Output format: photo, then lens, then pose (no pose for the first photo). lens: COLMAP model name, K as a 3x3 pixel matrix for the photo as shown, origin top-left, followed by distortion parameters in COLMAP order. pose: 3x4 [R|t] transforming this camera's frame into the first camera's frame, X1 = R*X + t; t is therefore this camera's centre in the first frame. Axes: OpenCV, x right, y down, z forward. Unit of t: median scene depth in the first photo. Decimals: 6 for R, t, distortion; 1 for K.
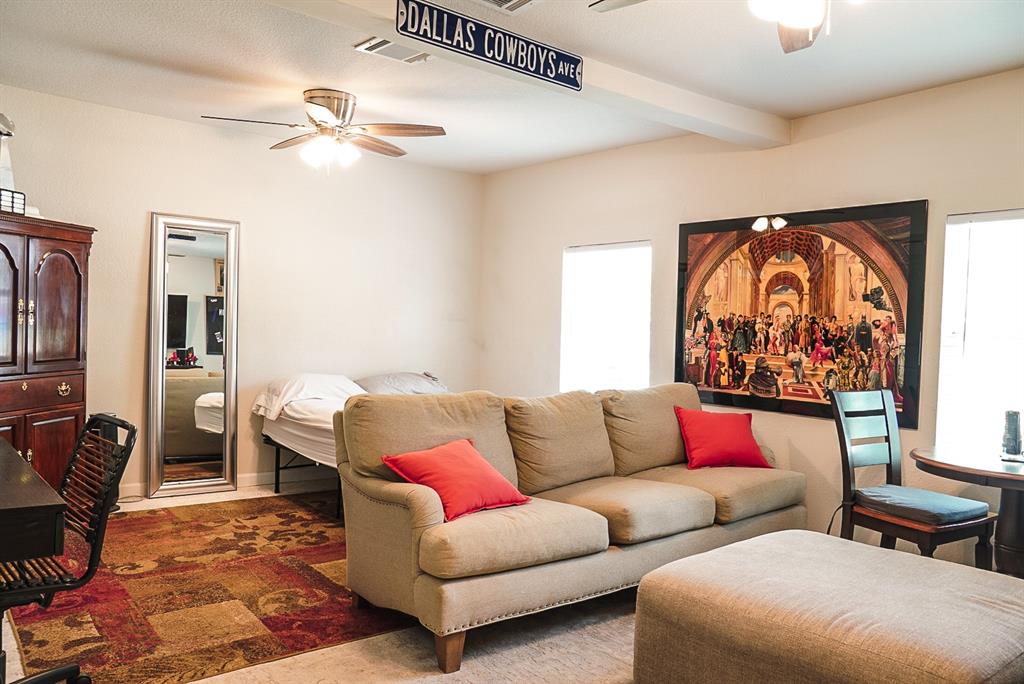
lens RADIAL K [[770.5, 0, 516.8], [0, 770.5, 346.0], [0, 0, 1]] dist [-0.031988, 0.020816]
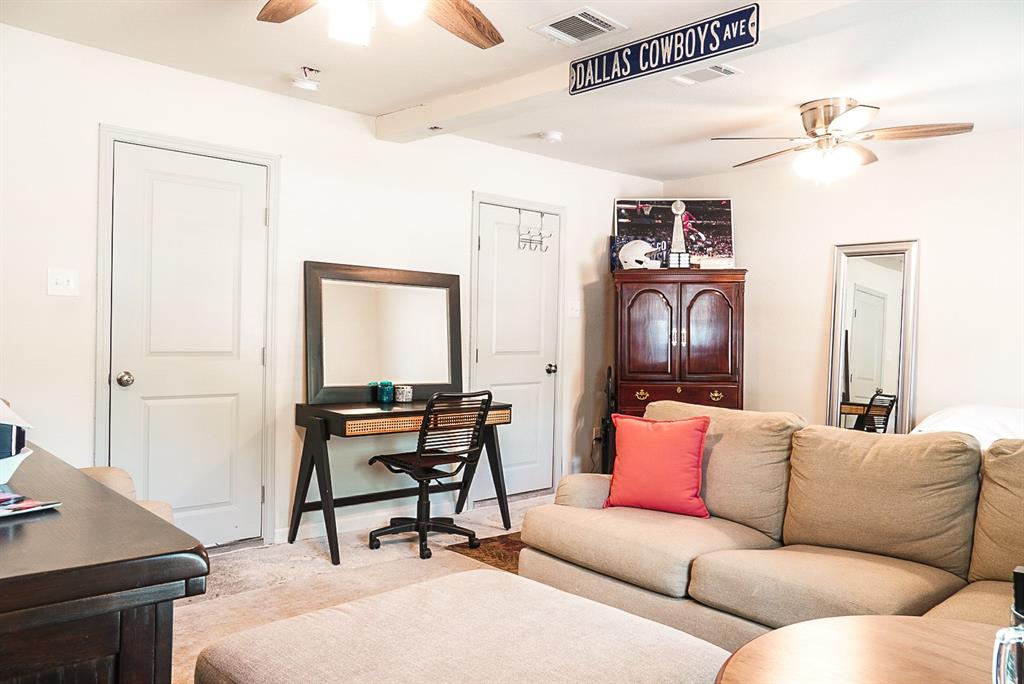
lens RADIAL K [[770.5, 0, 515.8], [0, 770.5, 340.9], [0, 0, 1]] dist [-0.031988, 0.020816]
pose [[0.066966, -0.025175, -0.997438, 0.926722], [-0.038411, 0.998876, -0.027790, 0.016664], [0.997016, 0.040174, 0.065923, 0.751066]]
